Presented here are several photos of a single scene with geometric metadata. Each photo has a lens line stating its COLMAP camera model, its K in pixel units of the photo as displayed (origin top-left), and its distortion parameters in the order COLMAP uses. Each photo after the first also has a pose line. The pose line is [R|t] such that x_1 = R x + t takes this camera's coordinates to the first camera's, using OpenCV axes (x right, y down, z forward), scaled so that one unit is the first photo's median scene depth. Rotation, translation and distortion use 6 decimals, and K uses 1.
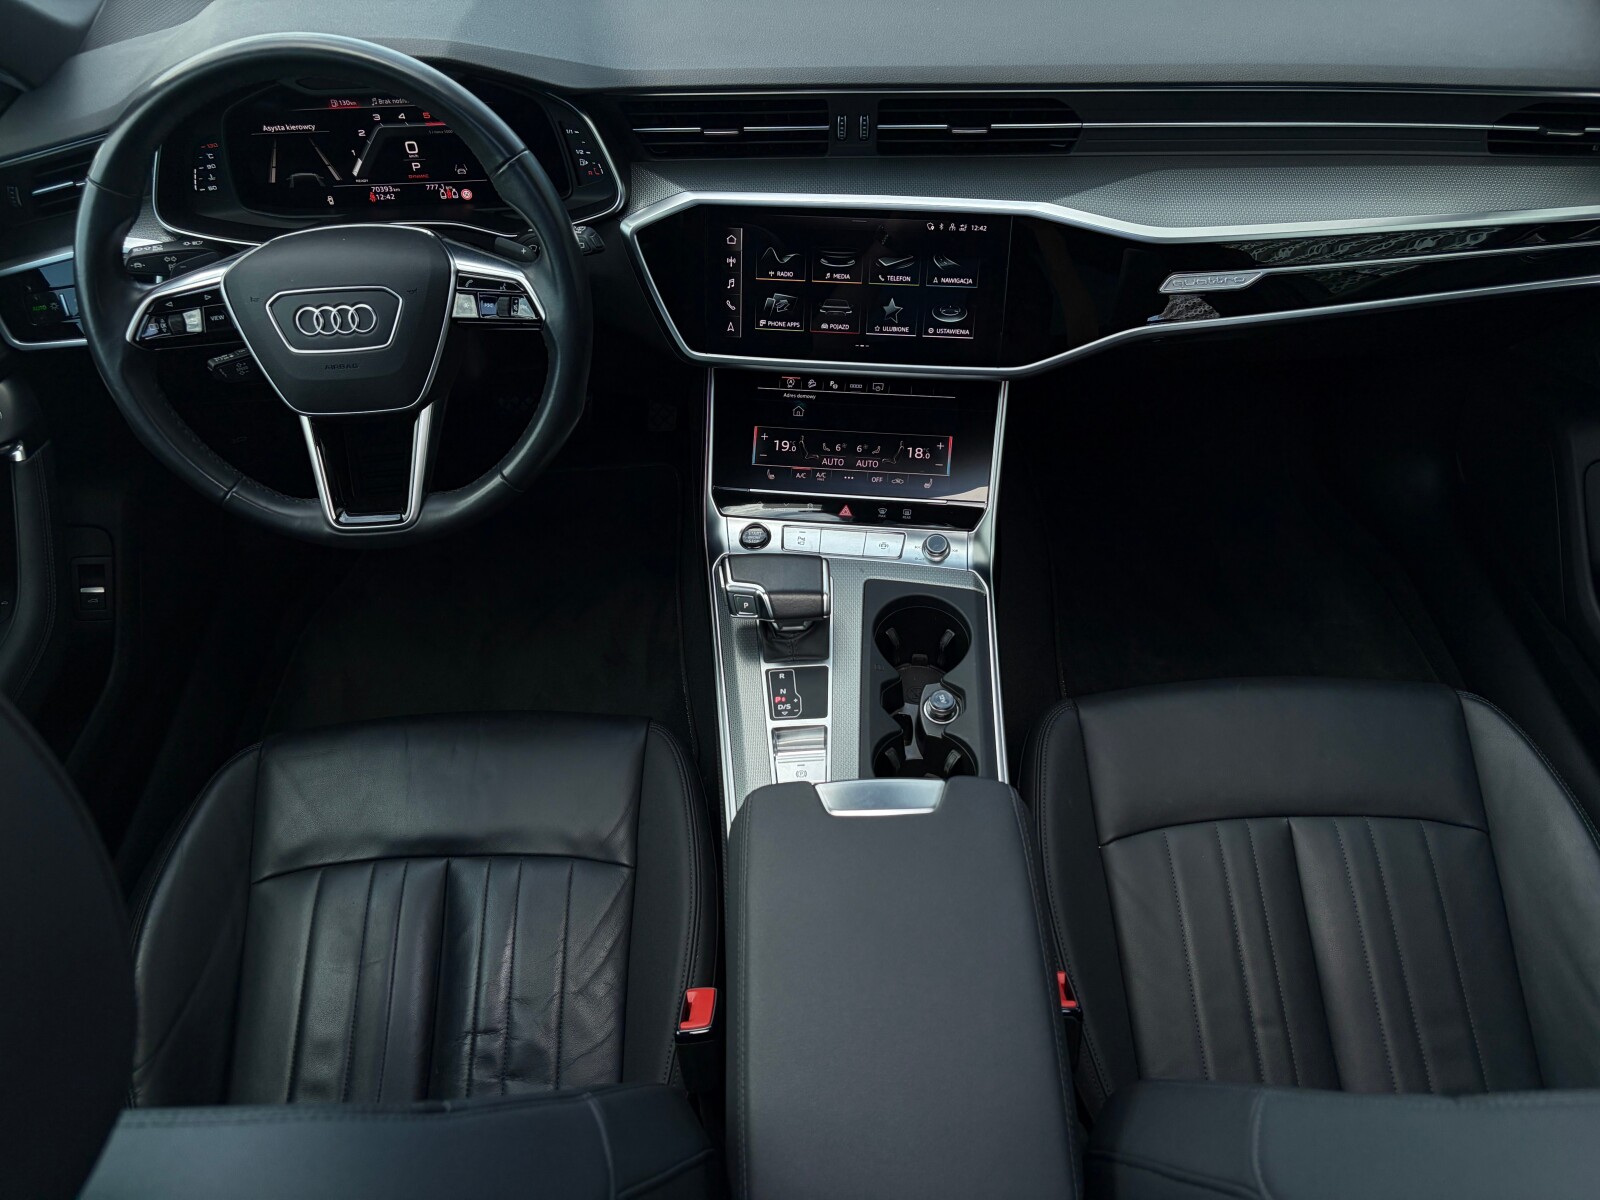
lens RADIAL K [[1188.7, 0, 791.0], [0, 1188.7, 613.4], [0, 0, 1]] dist [0.016859, 0.004880]
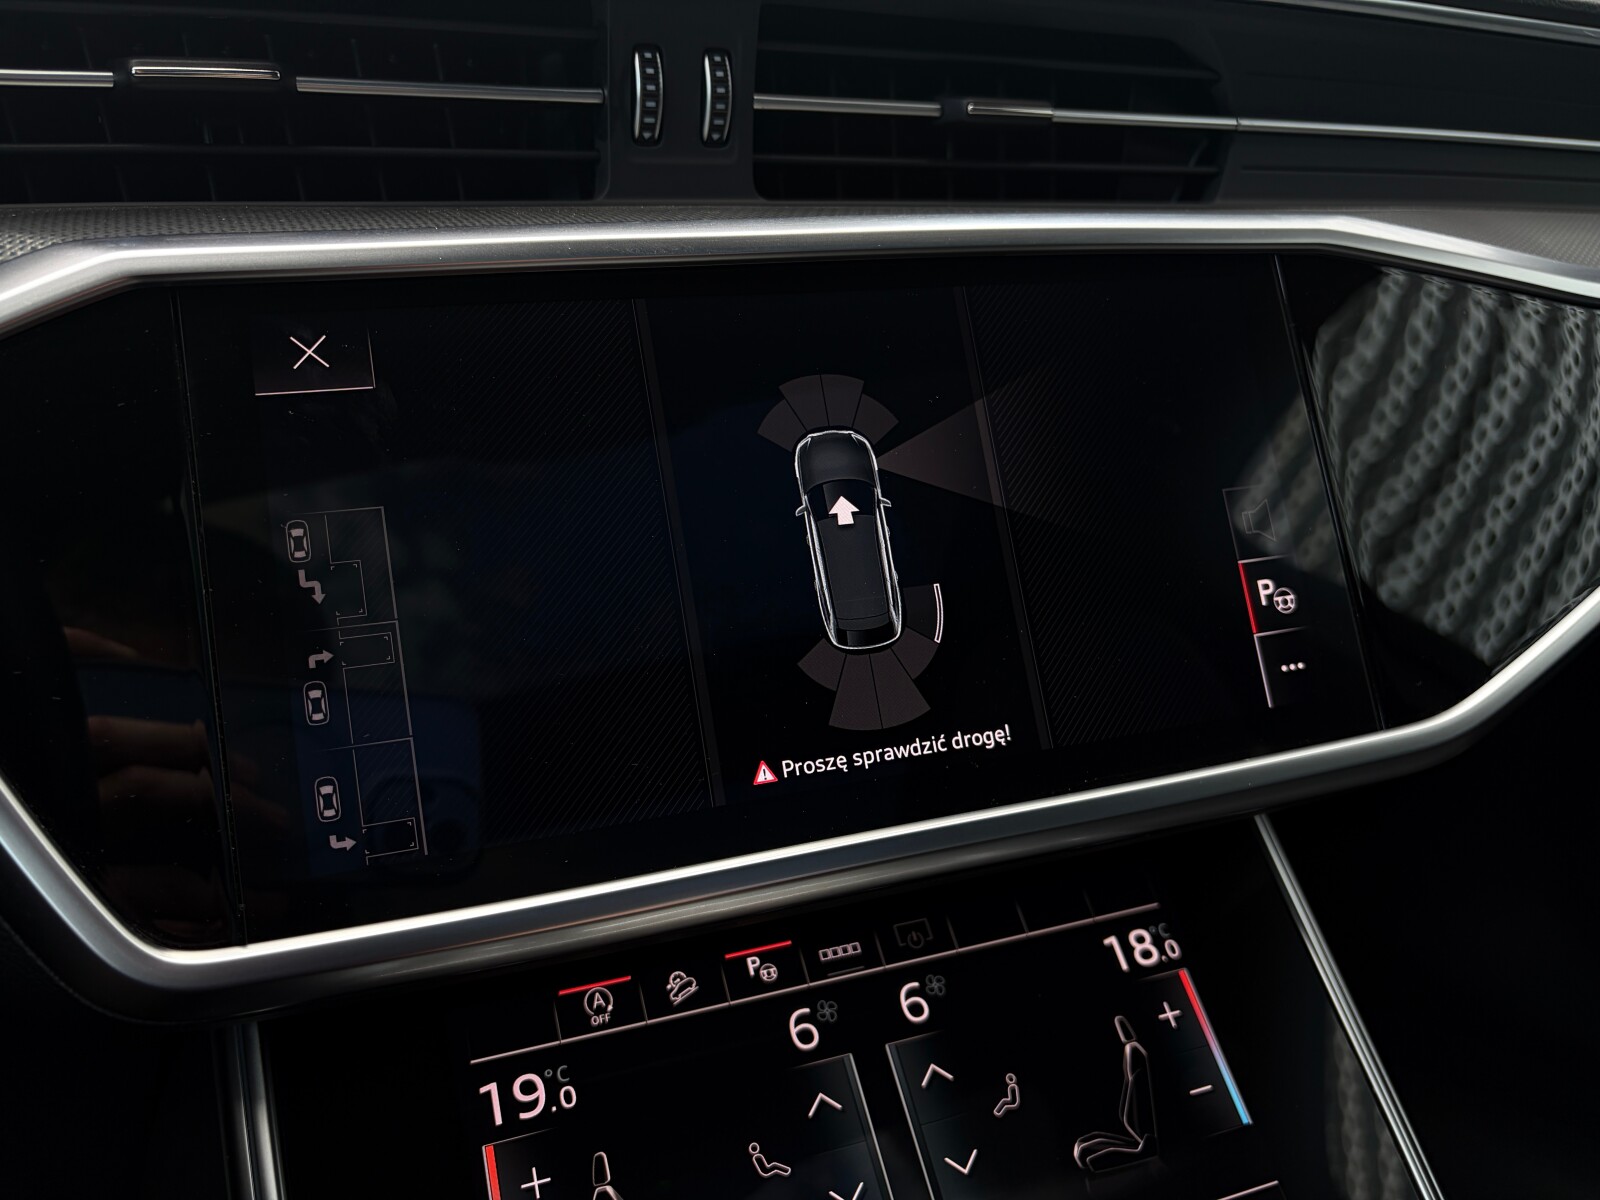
lens RADIAL K [[1265.7, 0, 802.4], [0, 1265.7, 600.1], [0, 0, 1]] dist [-0.007023, 0.007327]
pose [[0.886169, -0.118414, 0.447976, -0.078938], [0.325301, 0.847474, -0.419484, -0.152657], [-0.329976, 0.517461, 0.789526, 0.795347]]
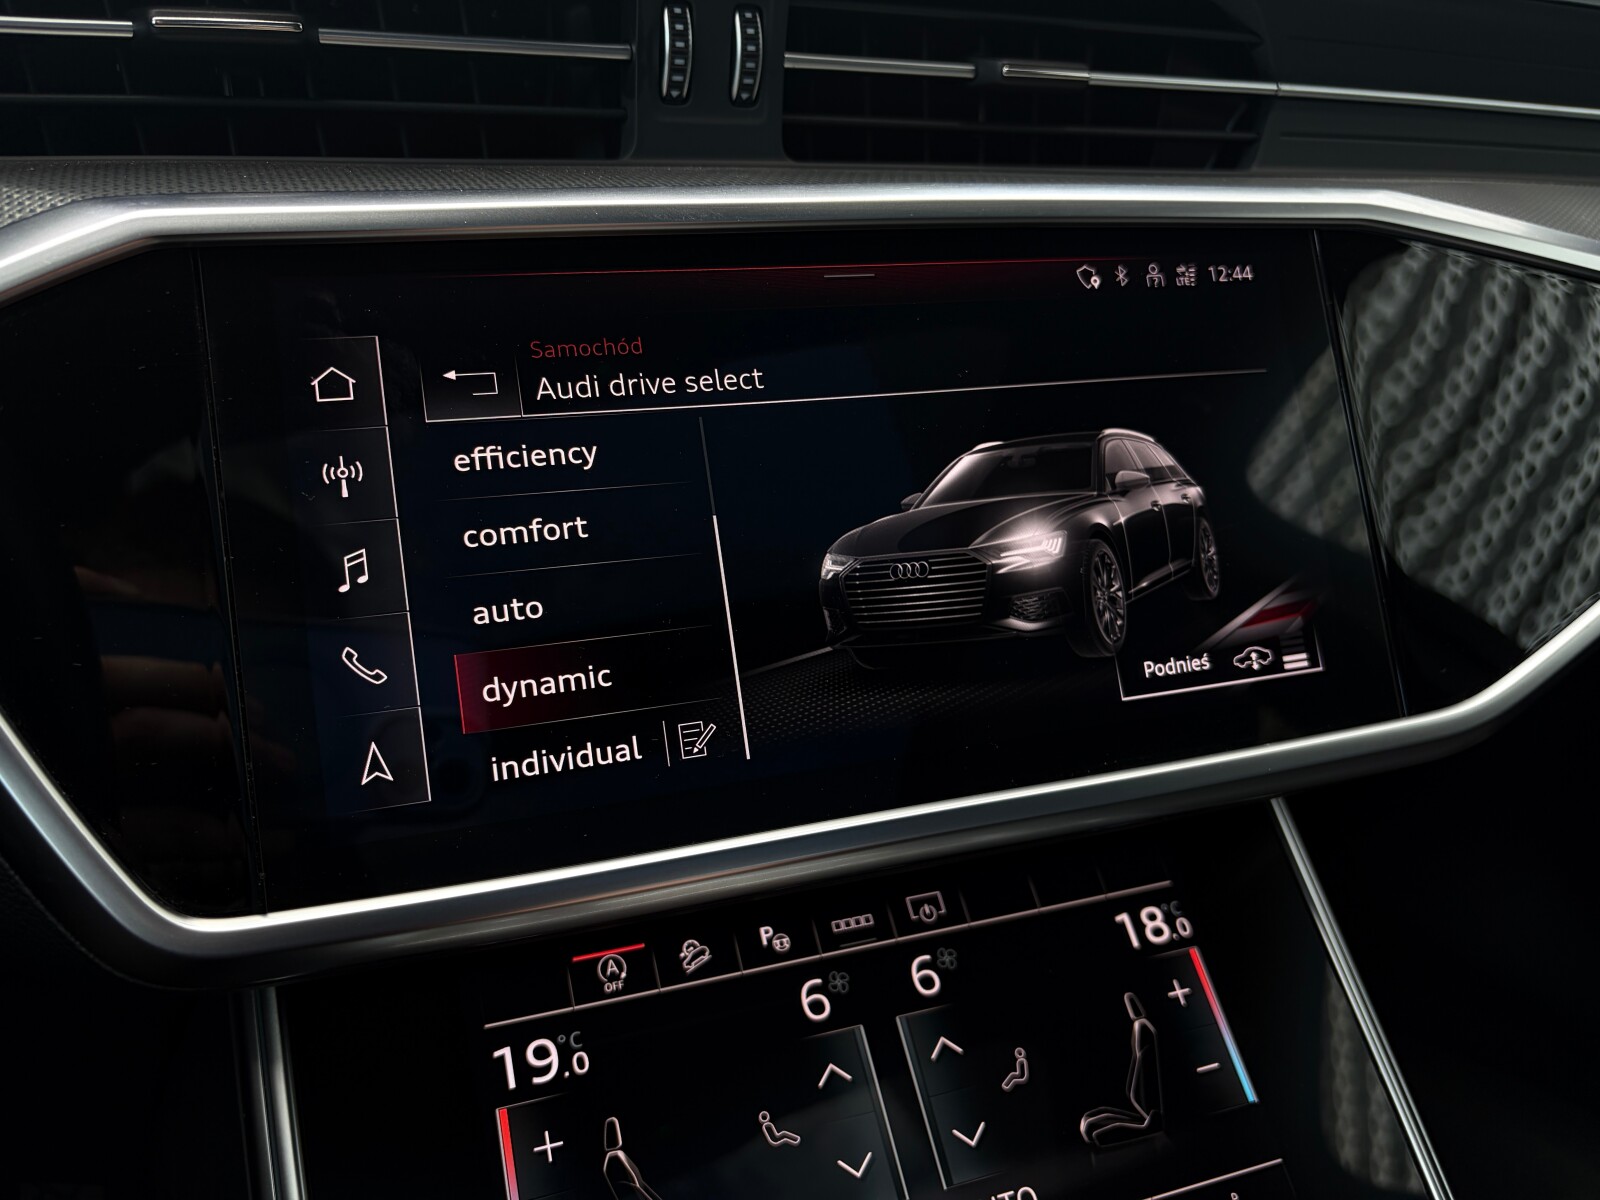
lens RADIAL K [[1265.7, 0, 802.4], [0, 1265.7, 600.1], [0, 0, 1]] dist [-0.007023, 0.007327]
pose [[0.891870, -0.116728, 0.436969, -0.079778], [0.303444, 0.870848, -0.386711, -0.159476], [-0.335394, 0.477492, 0.812104, 0.795220]]
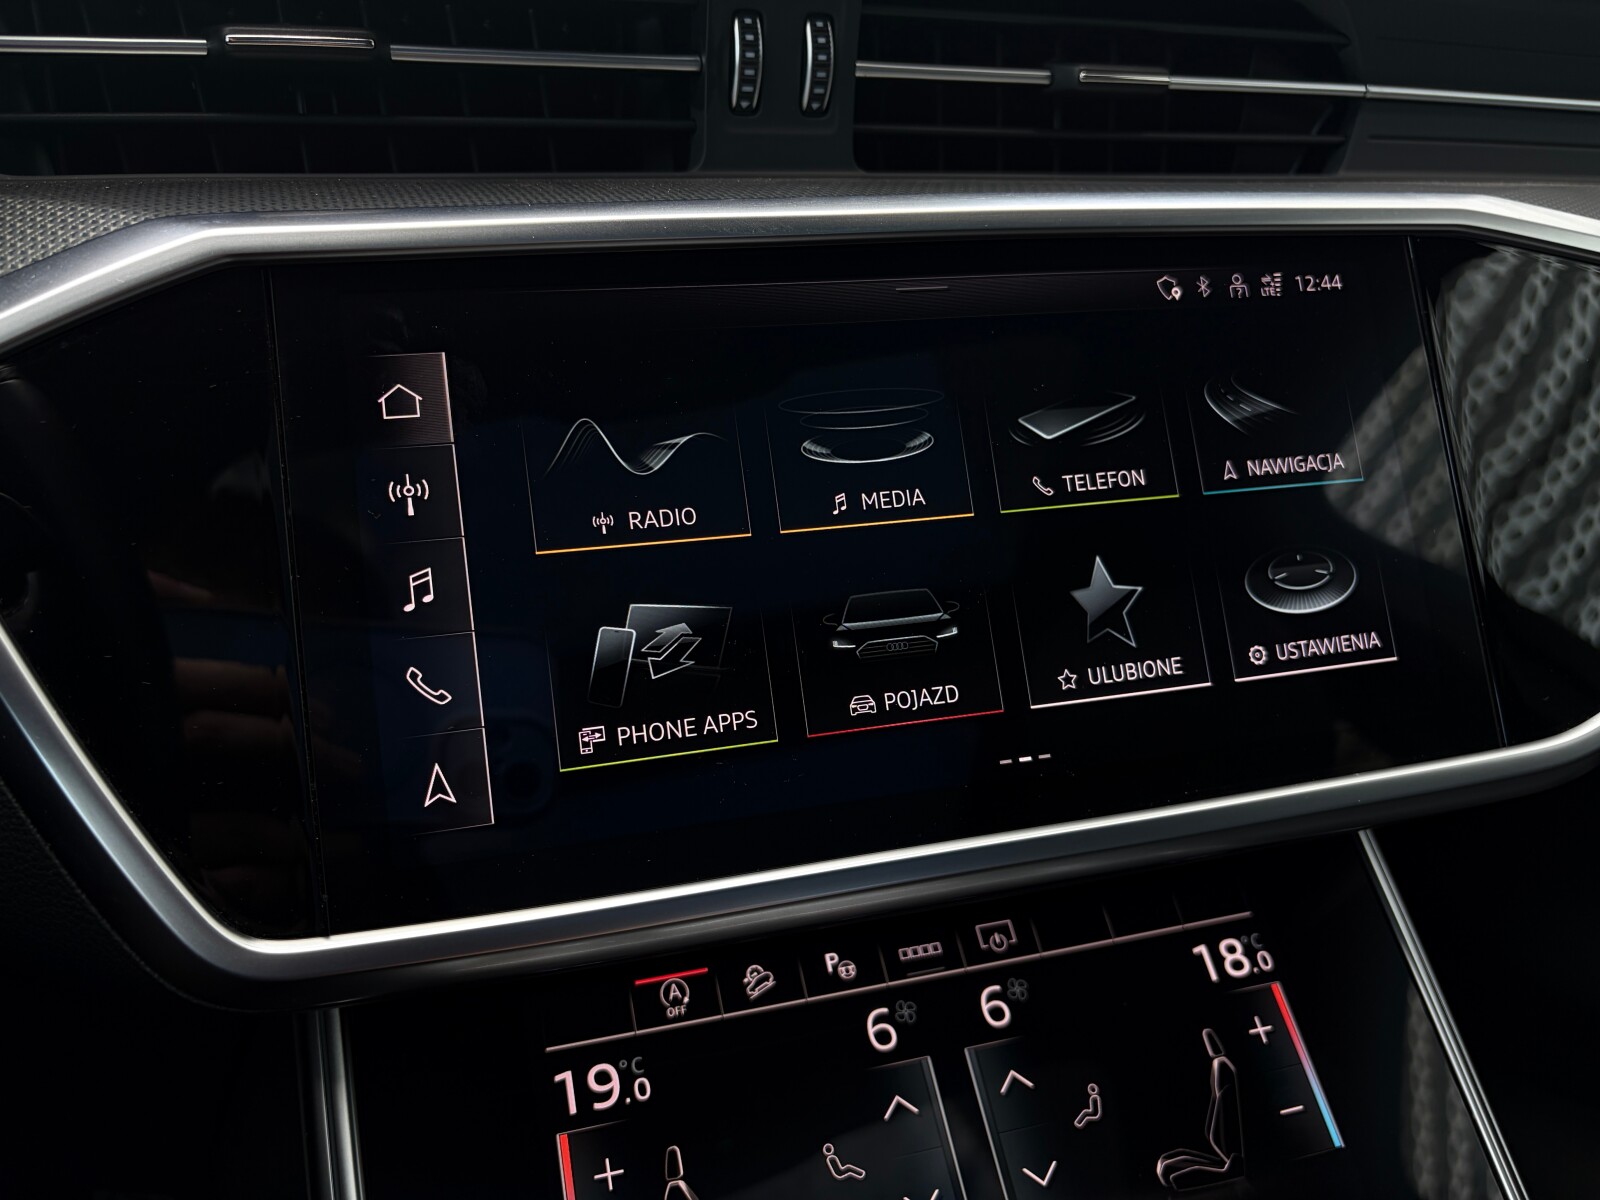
lens RADIAL K [[1269.9, 0, 799.9], [0, 1269.9, 597.0], [0, 0, 1]] dist [-0.030794, 0.067860]
pose [[0.914107, -0.107352, 0.391004, -0.078011], [0.277001, 0.869548, -0.408847, -0.164519], [-0.296106, 0.482038, 0.824597, 0.799108]]
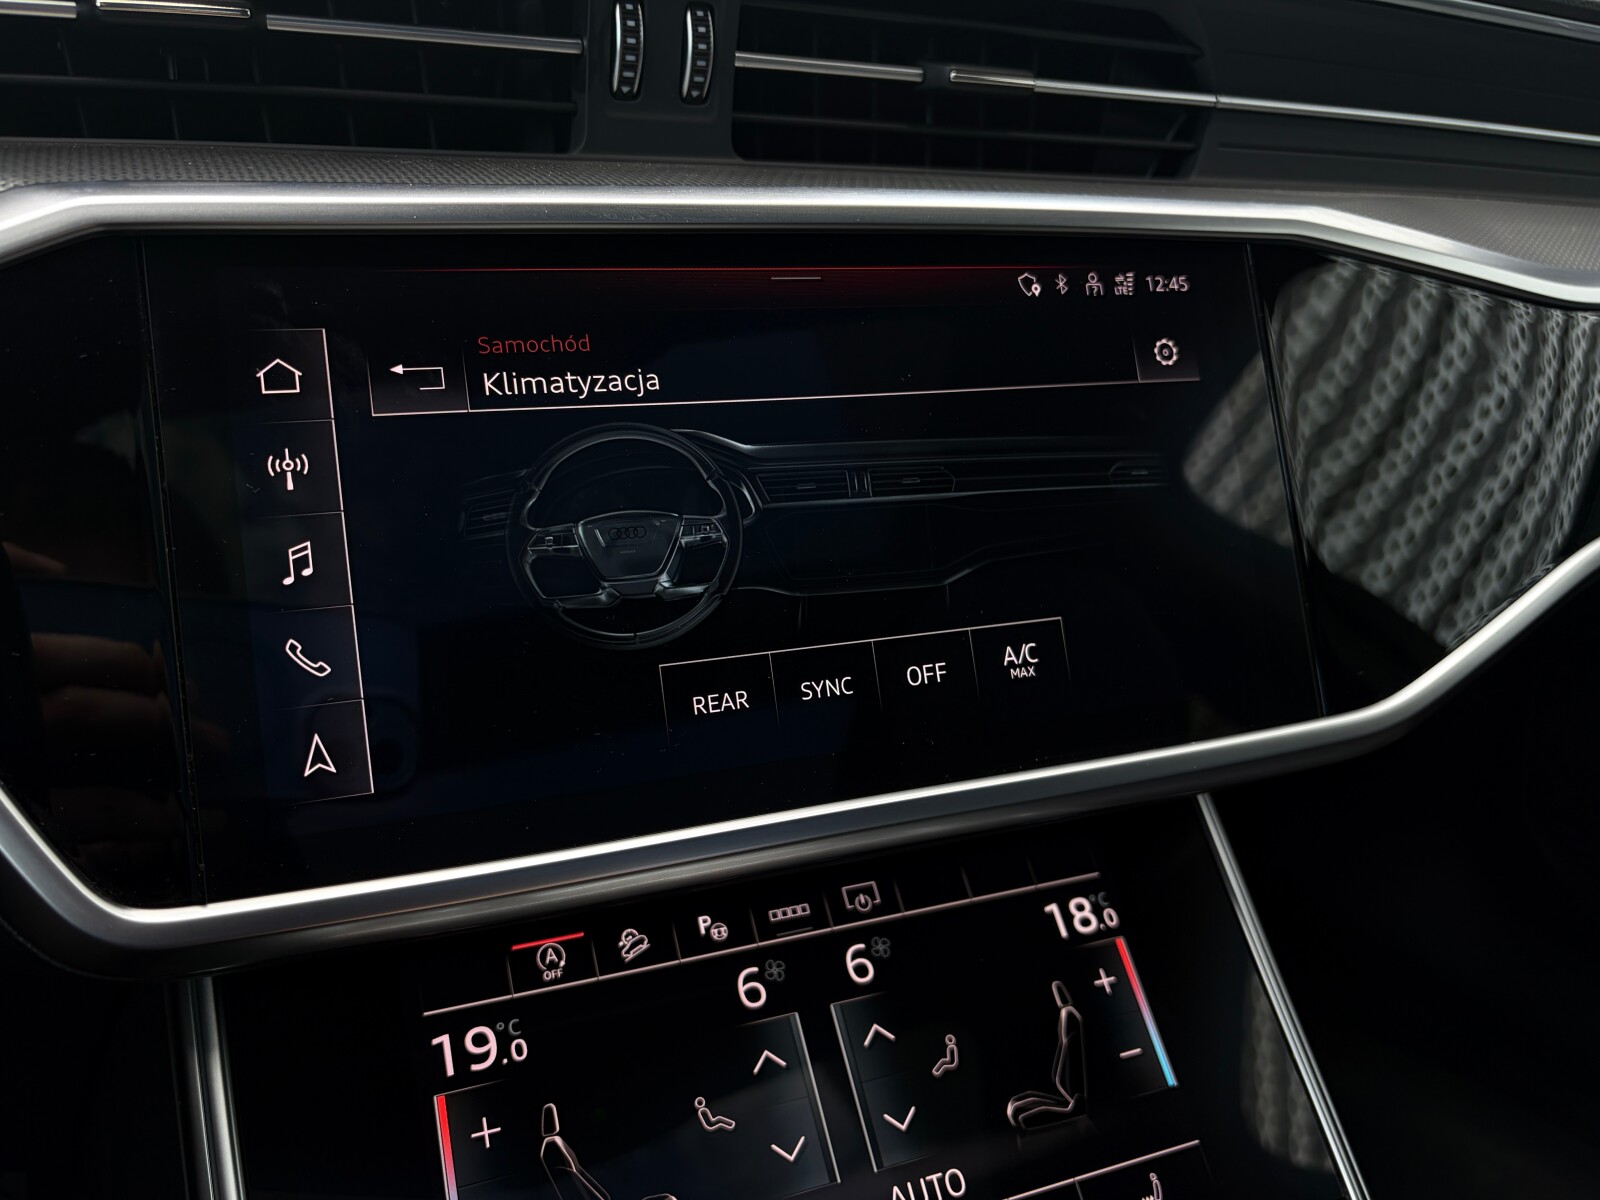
lens RADIAL K [[1262.4, 0, 800.0], [0, 1262.4, 600.0], [0, 0, 1]] dist [0.004885, -0.017587]
pose [[0.873075, -0.109089, 0.475226, -0.081725], [0.306959, 0.880240, -0.361876, -0.160488], [-0.378836, 0.461819, 0.802001, 0.790440]]
